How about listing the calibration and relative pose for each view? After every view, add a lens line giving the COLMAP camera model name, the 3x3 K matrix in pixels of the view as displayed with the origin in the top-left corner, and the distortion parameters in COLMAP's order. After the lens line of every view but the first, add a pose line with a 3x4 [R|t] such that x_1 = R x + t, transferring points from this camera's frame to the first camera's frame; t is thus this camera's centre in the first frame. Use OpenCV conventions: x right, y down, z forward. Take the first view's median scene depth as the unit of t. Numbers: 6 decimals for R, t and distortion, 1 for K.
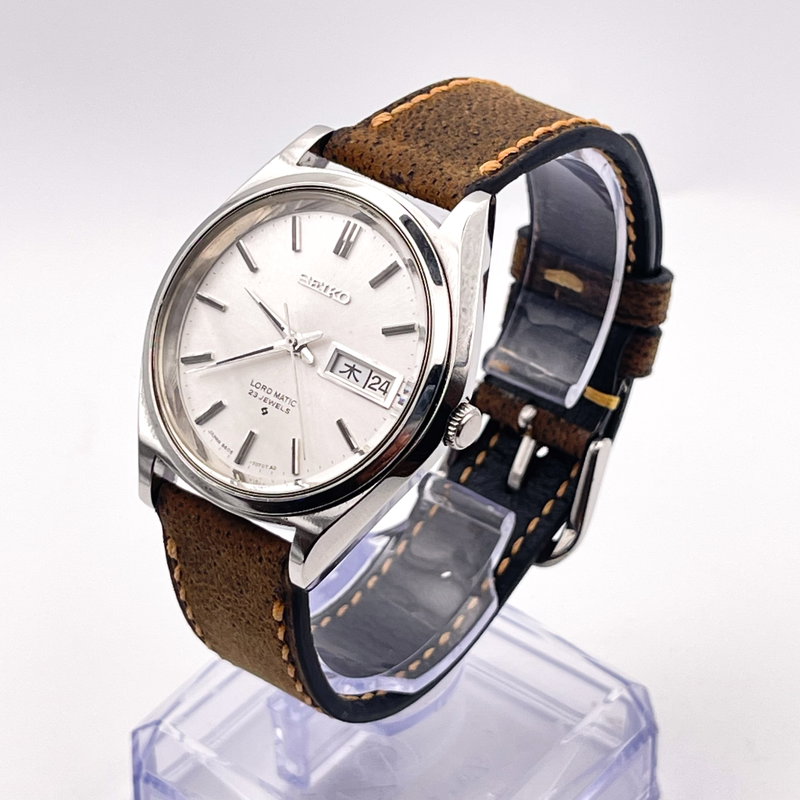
lens RADIAL K [[2317.0, 0, 409.3], [0, 2317.0, 427.1], [0, 0, 1]] dist [0.281854, 0.000000]
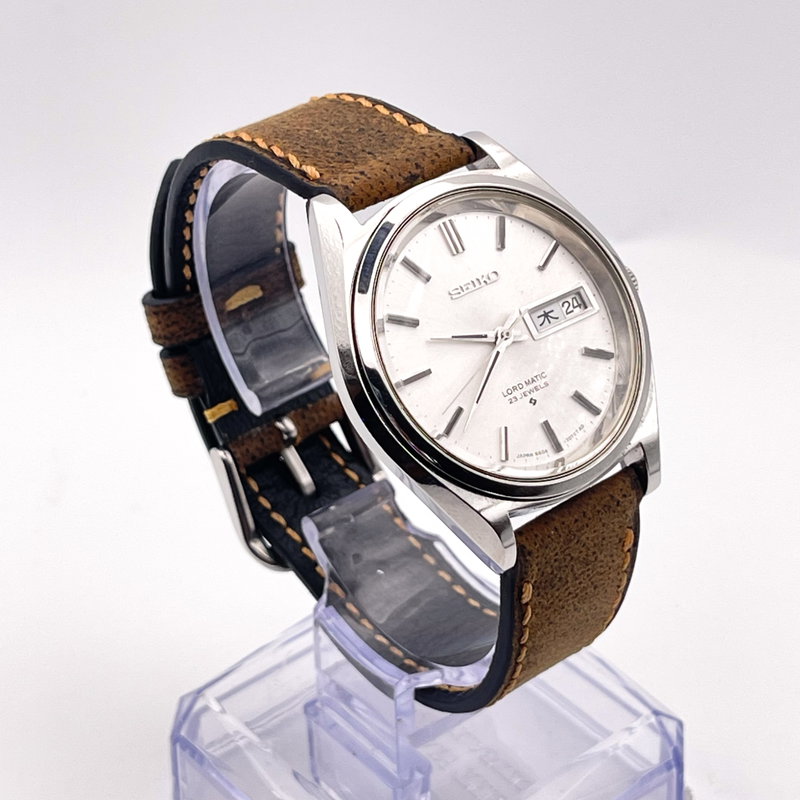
lens RADIAL K [[2317.0, 0, 400.7], [0, 2317.0, 402.2], [0, 0, 1]] dist [0.281854, 0.000000]
pose [[0.207517, -0.552589, 0.807206, -0.886310], [0.611696, 0.717244, 0.333749, -0.378048], [-0.763390, 0.424506, 0.486857, 0.526871]]
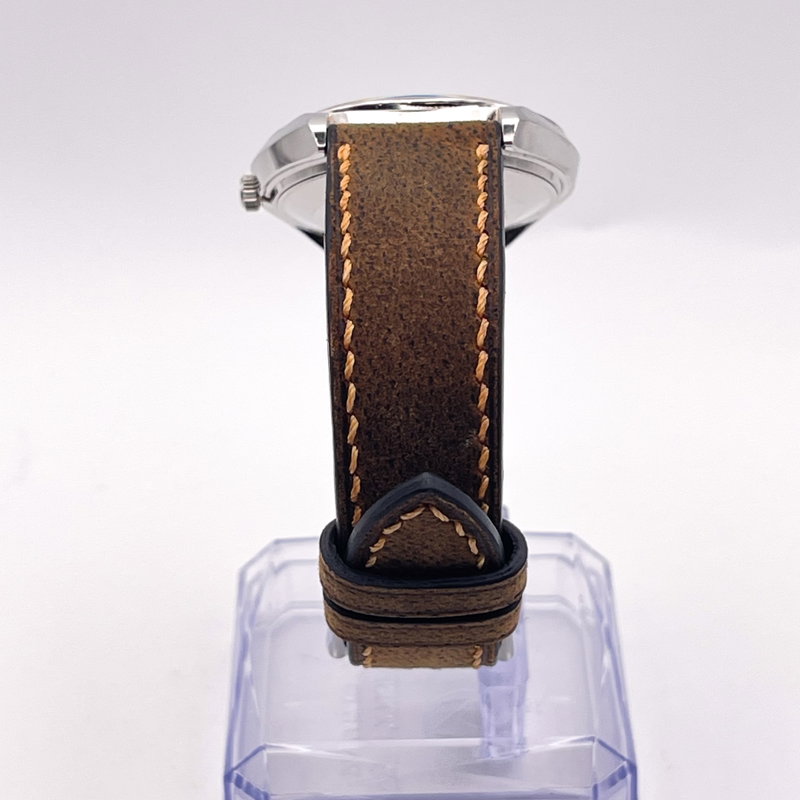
lens RADIAL K [[2317.0, 0, 399.9], [0, 2317.0, 400.3], [0, 0, 1]] dist [0.281854, 0.000000]
pose [[-0.774097, 0.380166, -0.506209, 0.576420], [-0.361099, 0.391624, 0.846308, -0.944314], [0.519982, 0.837916, -0.165877, 1.255702]]
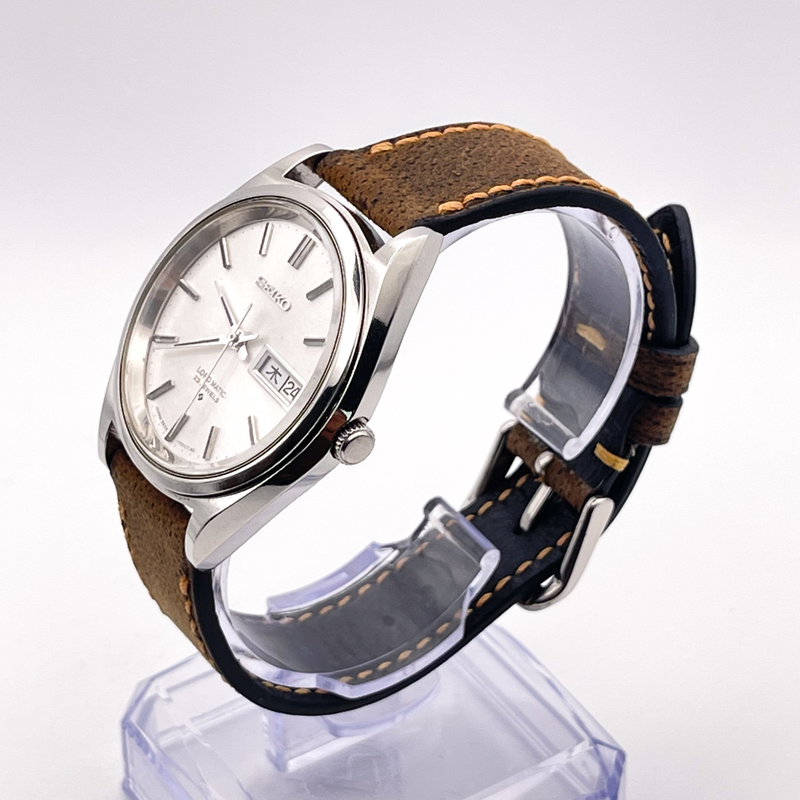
lens RADIAL K [[2317.0, 0, 404.0], [0, 2317.0, 399.3], [0, 0, 1]] dist [0.281854, 0.000000]
pose [[0.945664, 0.182802, -0.268891, 0.304260], [-0.190439, 0.981696, -0.002364, -0.020558], [0.263537, 0.053443, 0.963168, -0.001450]]
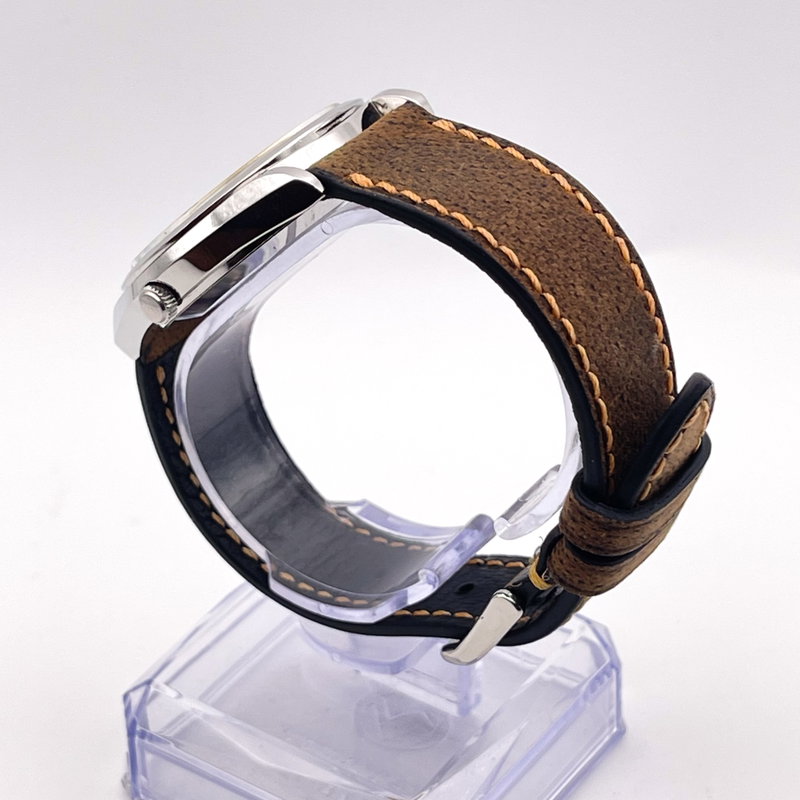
lens RADIAL K [[2317.0, 0, 399.5], [0, 2317.0, 400.4], [0, 0, 1]] dist [0.281854, 0.000000]
pose [[0.058829, 0.568988, -0.820239, 0.923417], [-0.581388, 0.687461, 0.435184, -0.495668], [0.811497, 0.451275, 0.371246, 0.660855]]
